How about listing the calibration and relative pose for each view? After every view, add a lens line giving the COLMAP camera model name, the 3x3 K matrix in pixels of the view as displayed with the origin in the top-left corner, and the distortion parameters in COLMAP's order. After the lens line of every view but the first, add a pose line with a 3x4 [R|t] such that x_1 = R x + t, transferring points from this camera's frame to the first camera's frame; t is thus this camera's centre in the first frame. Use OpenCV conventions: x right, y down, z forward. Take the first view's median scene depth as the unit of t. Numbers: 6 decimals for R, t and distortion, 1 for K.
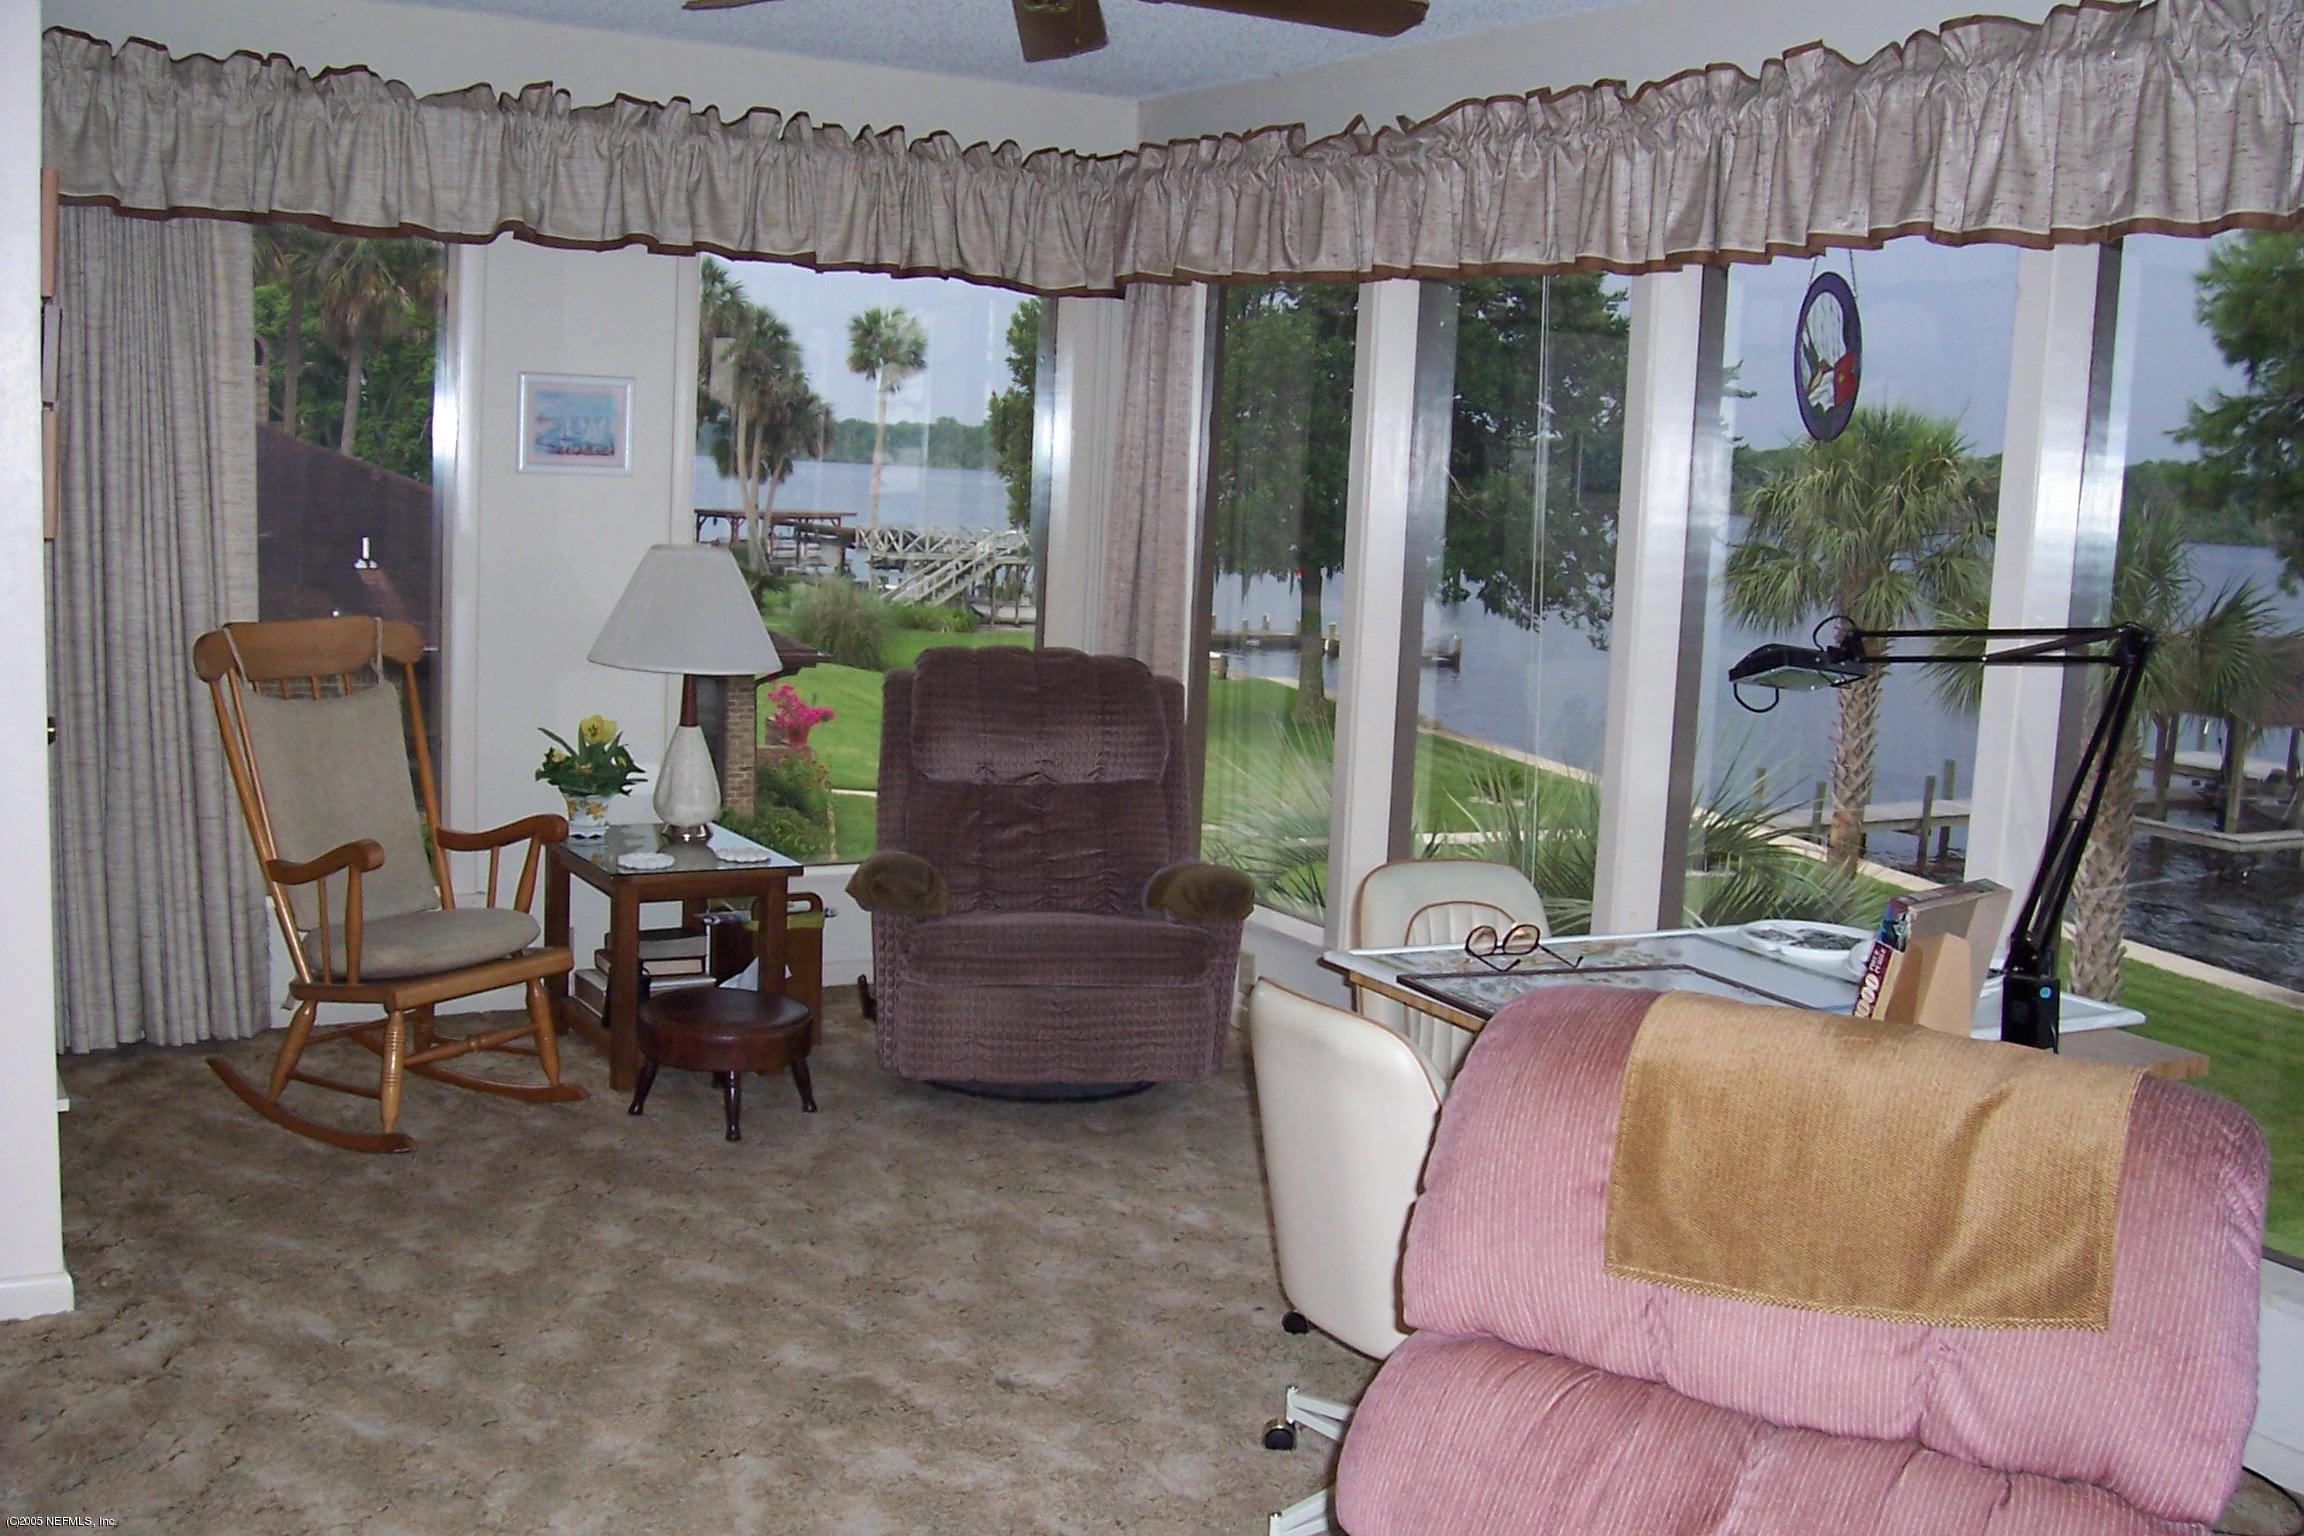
lens RADIAL K [[2277.5, 0, 1152.0], [0, 2277.5, 768.0], [0, 0, 1]] dist [-0.187225, 0.176637]
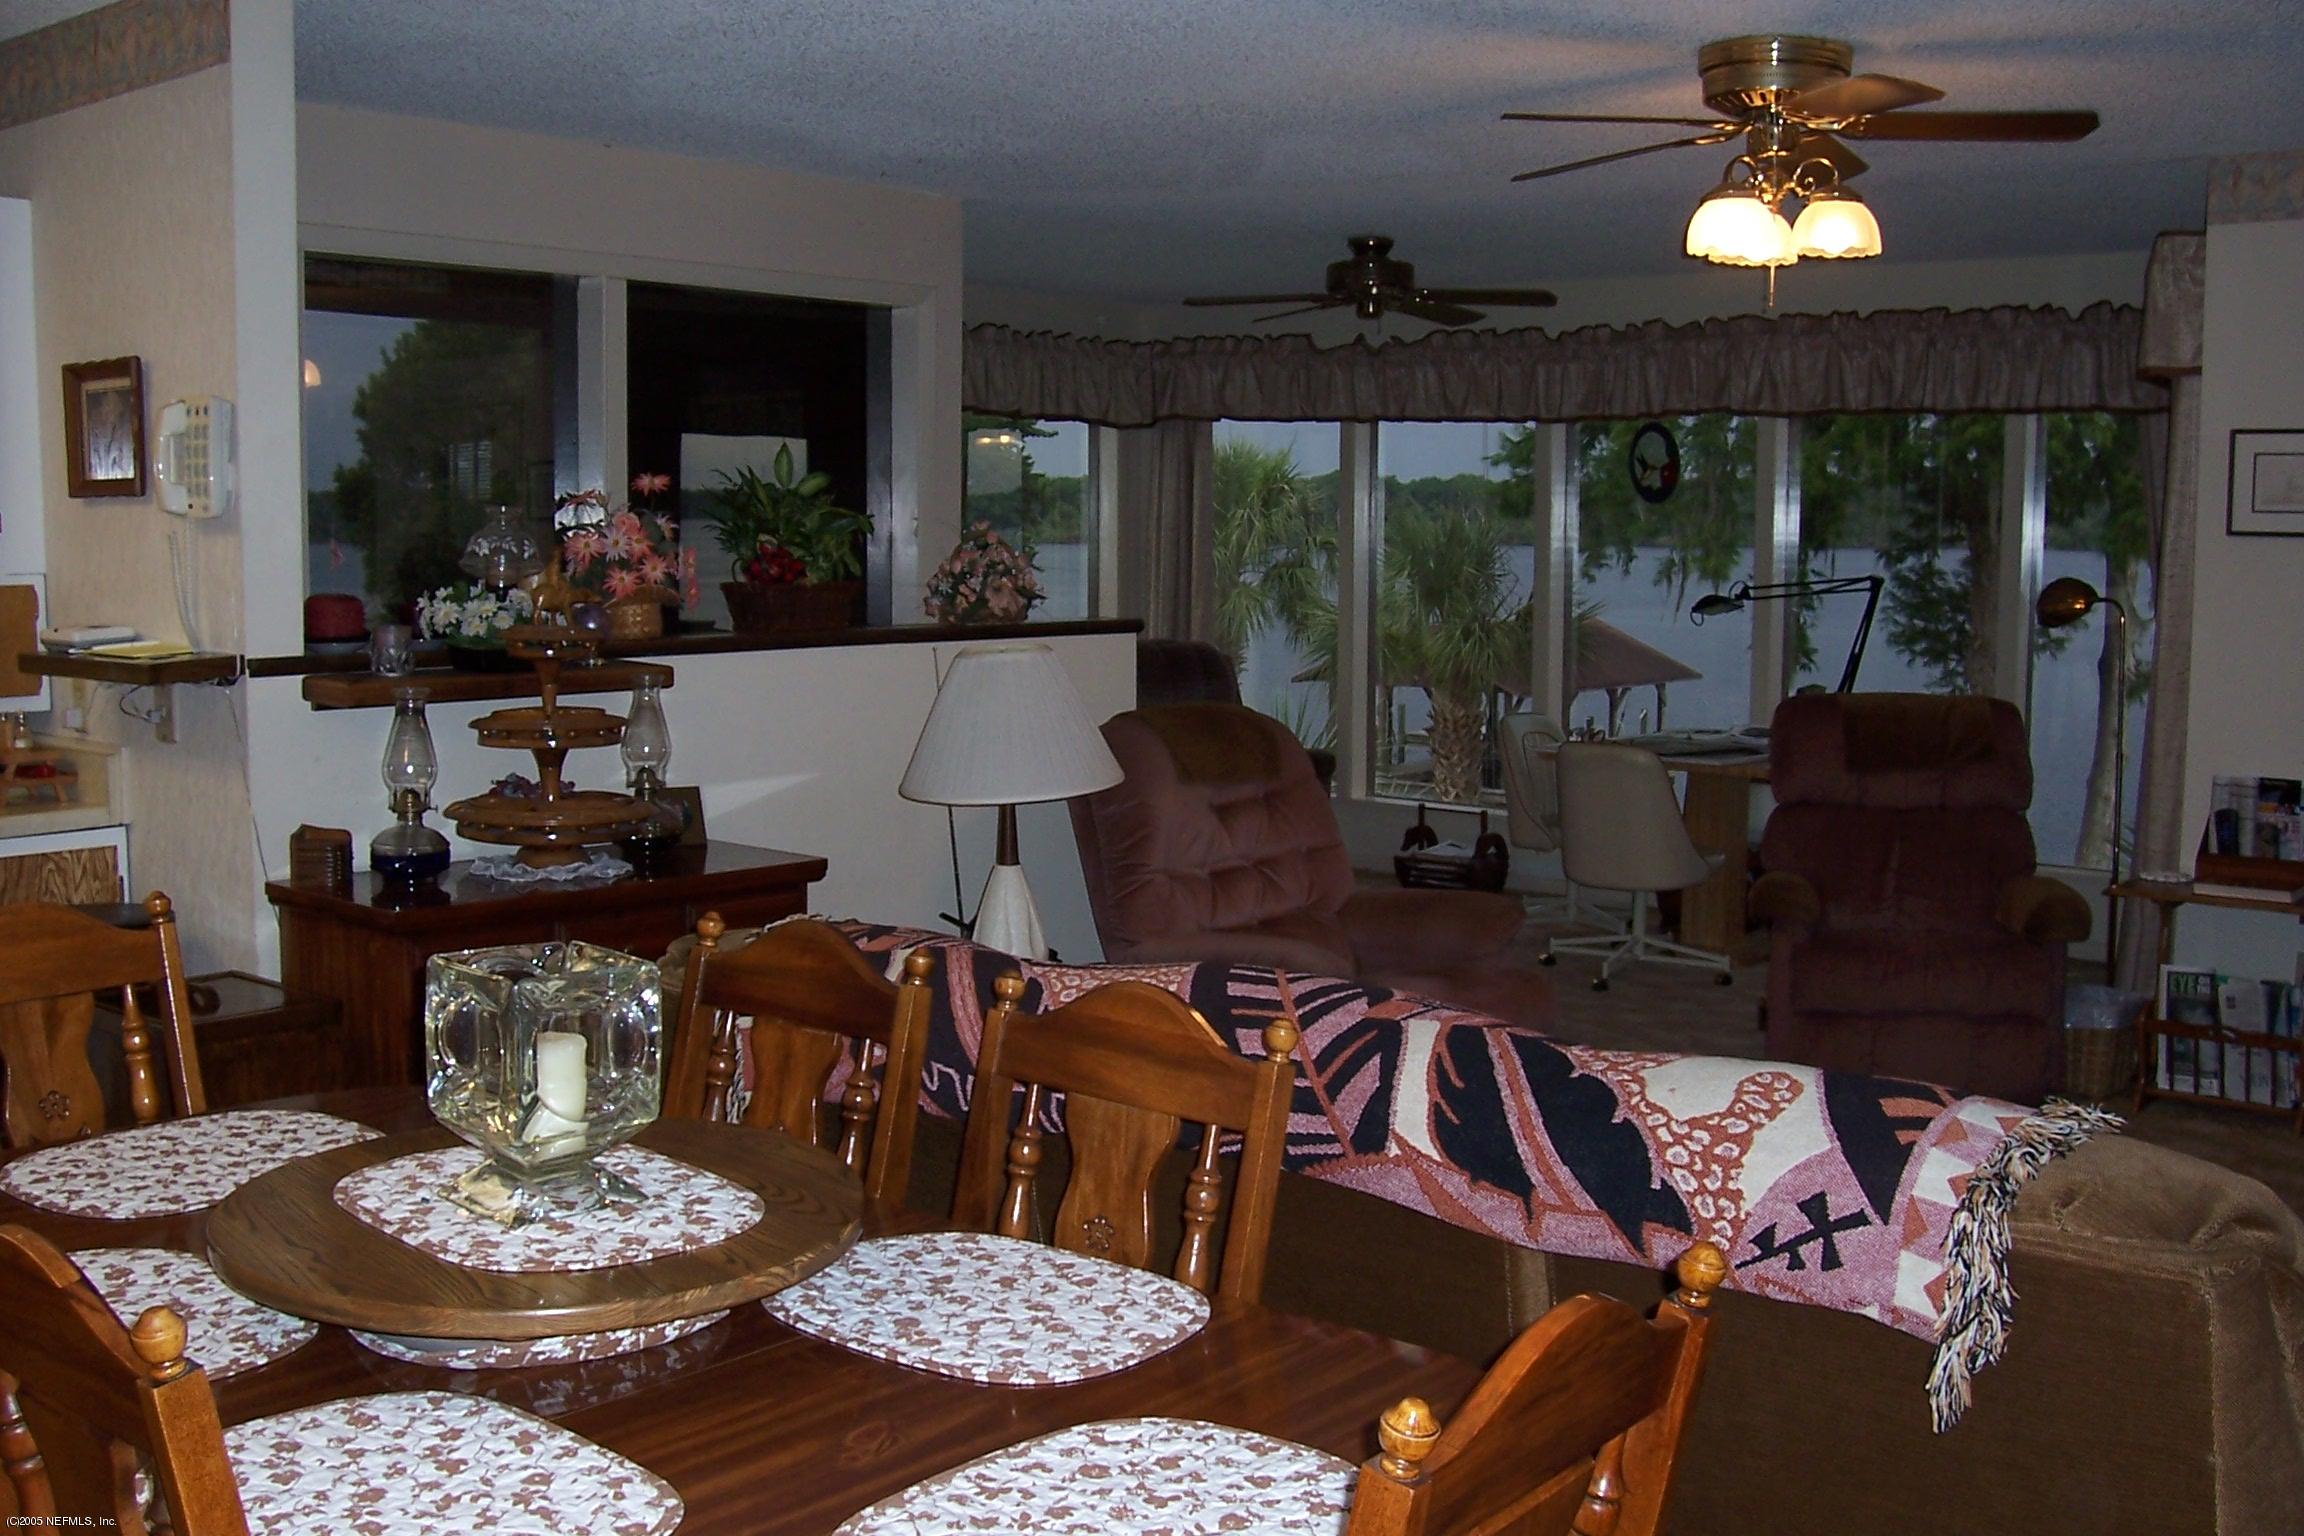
lens RADIAL K [[2277.5, 0, 1152.0], [0, 2277.5, 768.0], [0, 0, 1]] dist [-0.187225, 0.176637]
pose [[0.941796, -0.079000, 0.326771, -0.628828], [0.084726, 0.996399, -0.003303, 0.050113], [-0.325333, 0.030796, 0.945098, -0.613811]]
